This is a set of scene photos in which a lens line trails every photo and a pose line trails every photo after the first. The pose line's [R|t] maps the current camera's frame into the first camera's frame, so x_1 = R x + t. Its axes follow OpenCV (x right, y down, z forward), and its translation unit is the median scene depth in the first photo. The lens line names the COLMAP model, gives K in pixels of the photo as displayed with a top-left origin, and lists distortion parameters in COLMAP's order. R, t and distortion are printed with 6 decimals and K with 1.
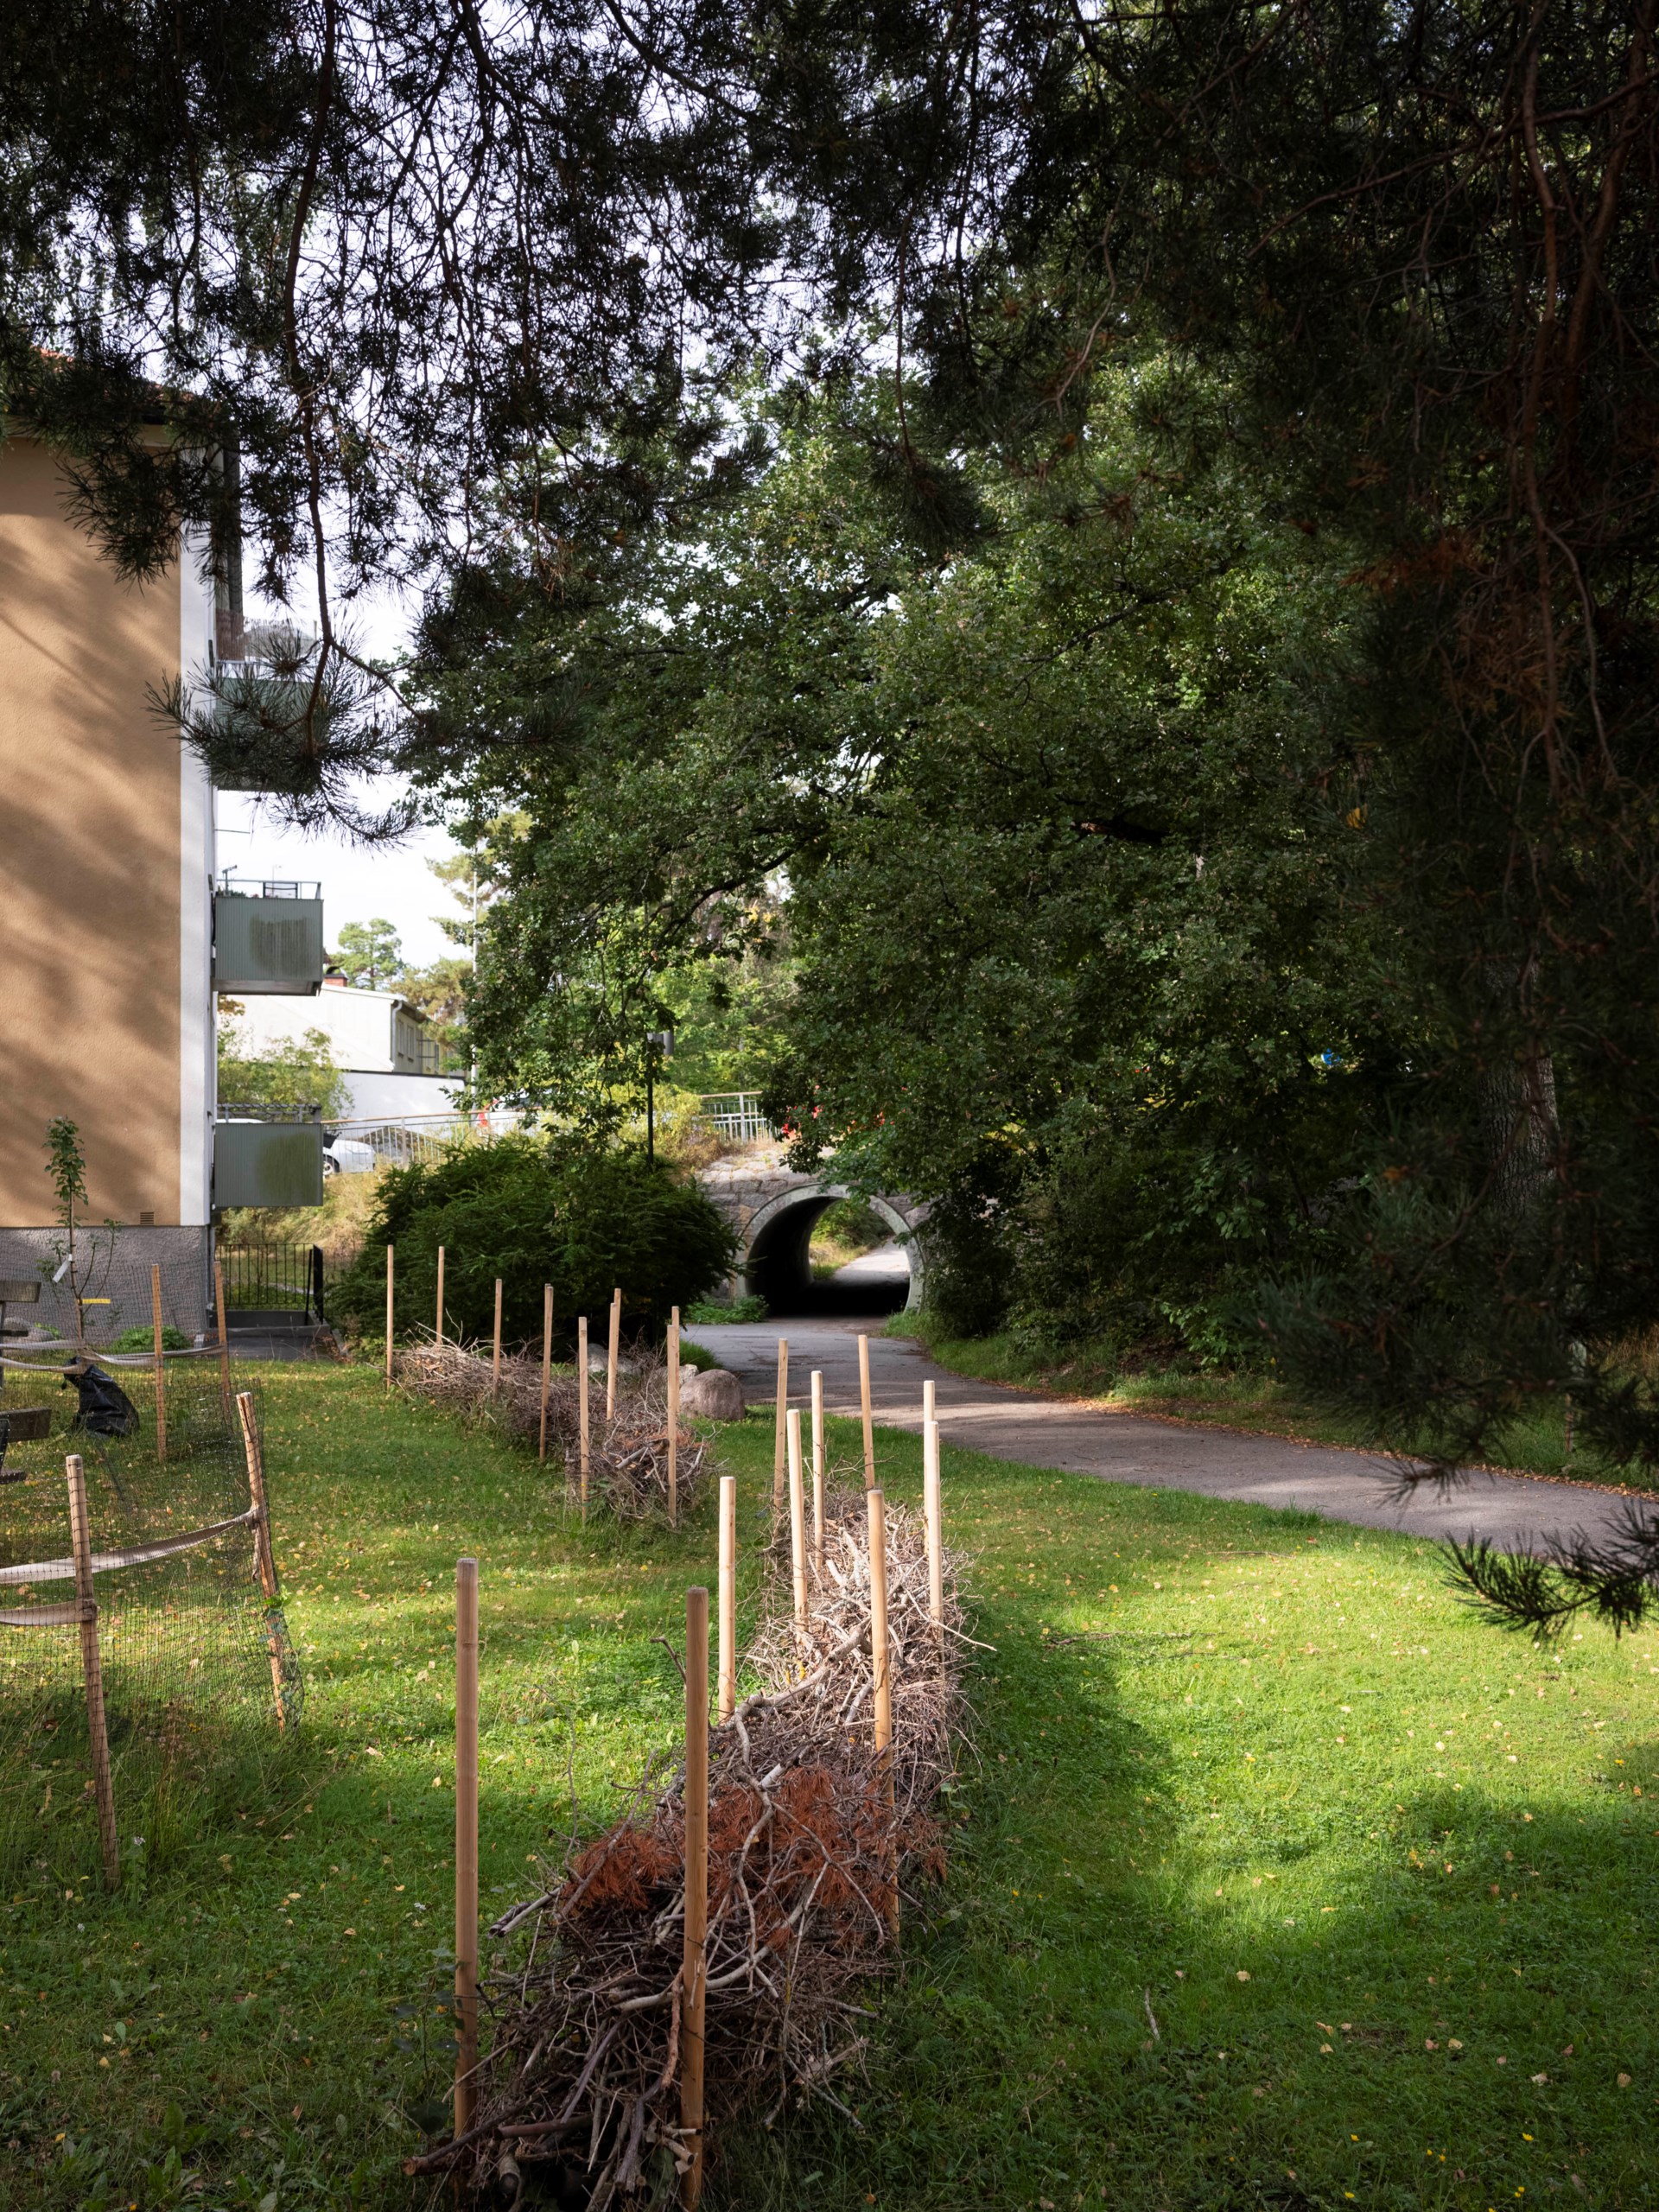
lens RADIAL K [[2315.2, 0, 828.4], [0, 2315.2, 1107.1], [0, 0, 1]] dist [0.127584, 0.000000]
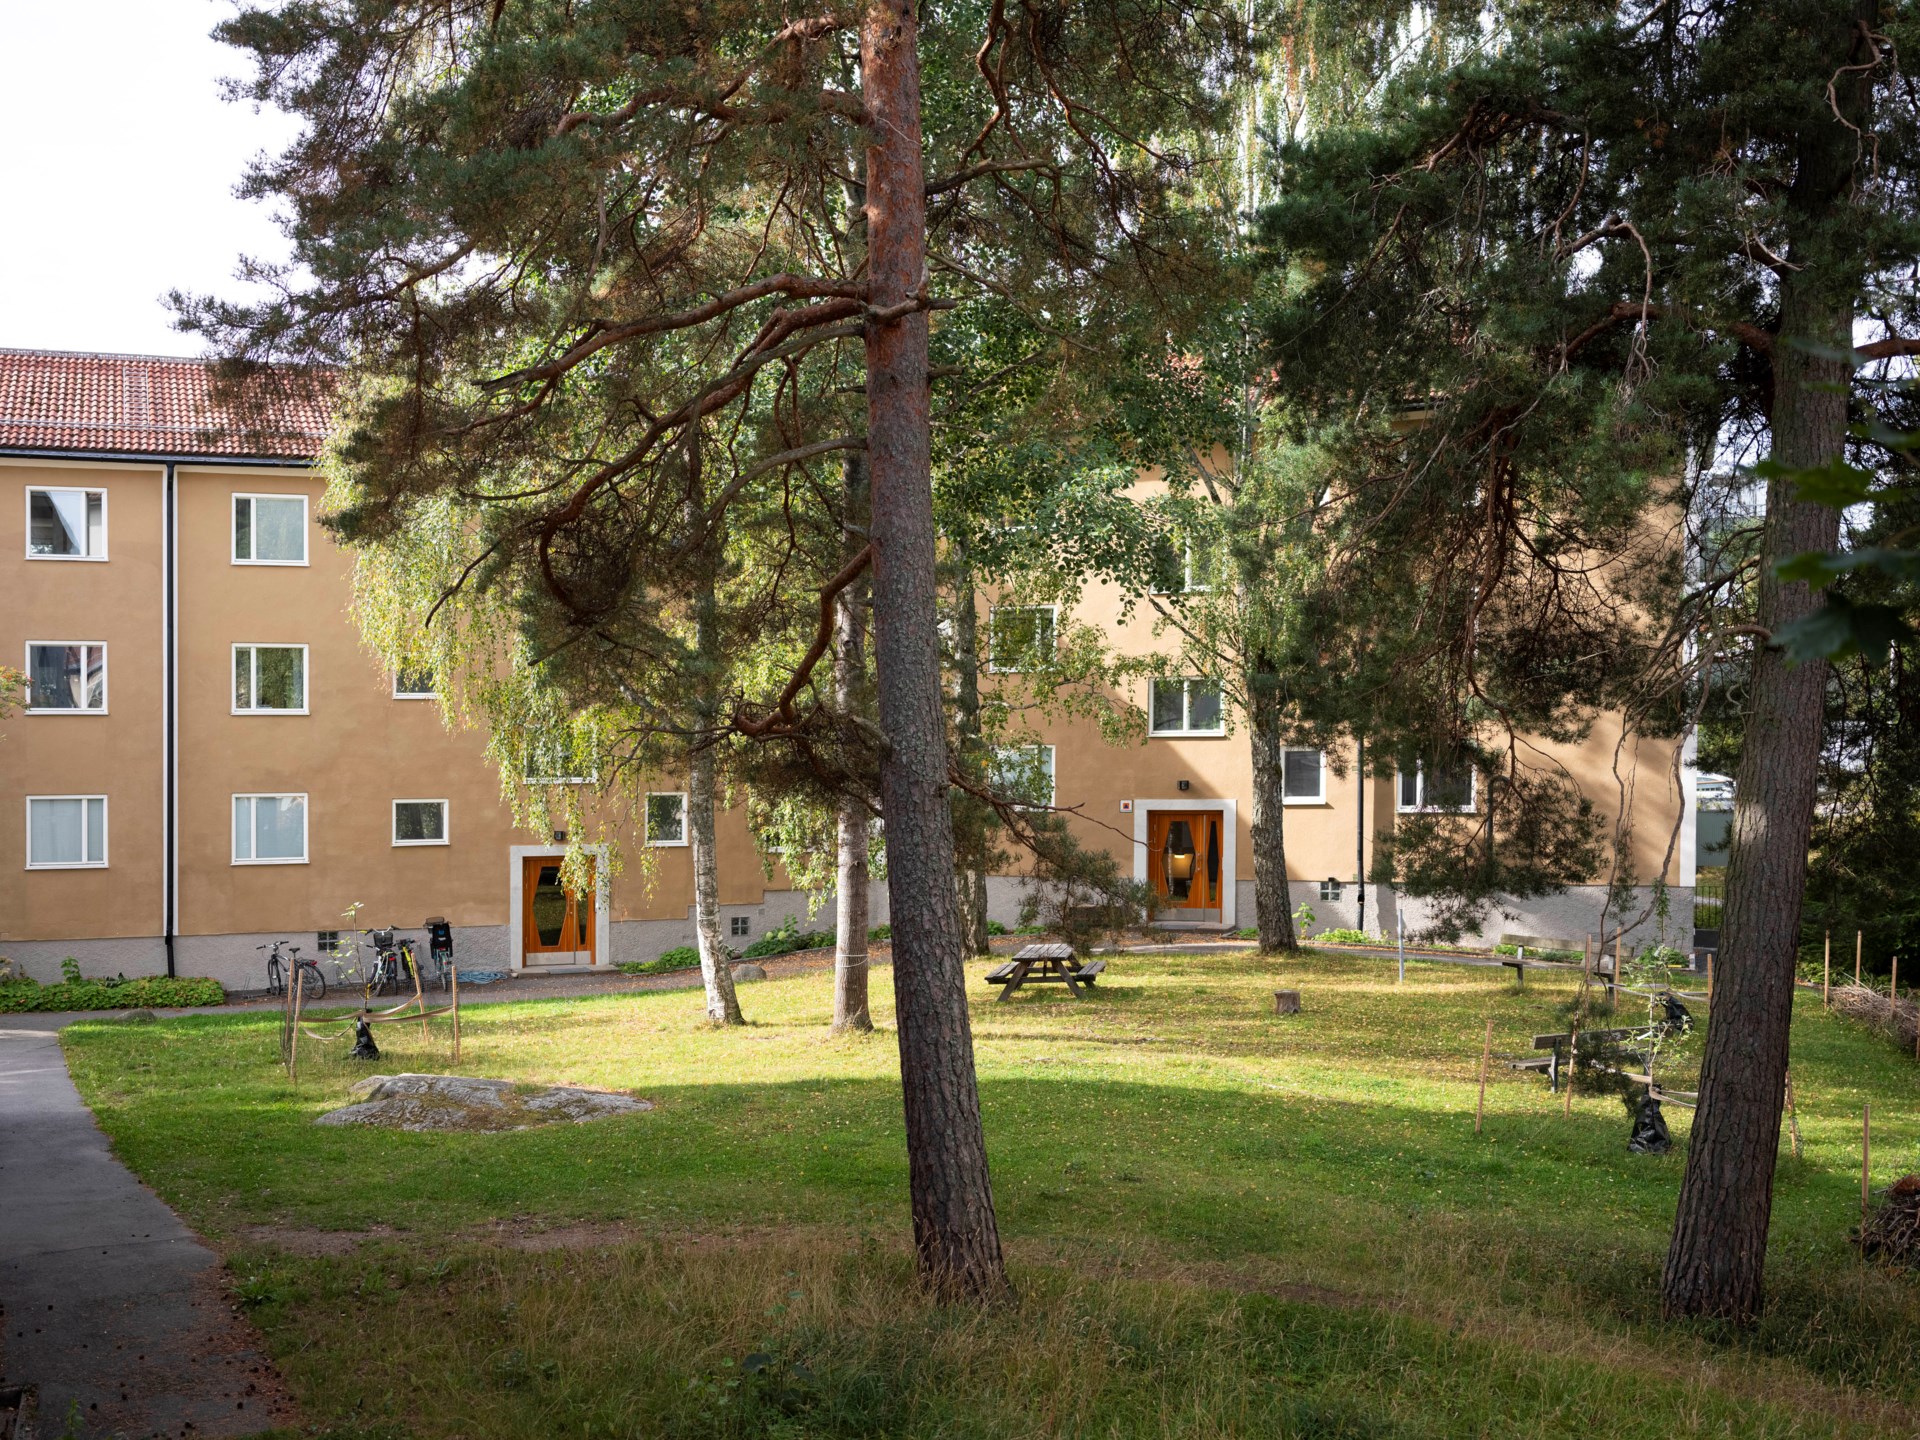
lens RADIAL K [[2009.5, 0, 959.1], [0, 2009.5, 722.3], [0, 0, 1]] dist [0.127584, 0.000000]
pose [[0.837123, 0.010579, -0.546912, 0.231942], [0.002815, 0.999716, 0.023647, -0.268984], [0.547007, -0.021335, 0.836856, -1.348932]]
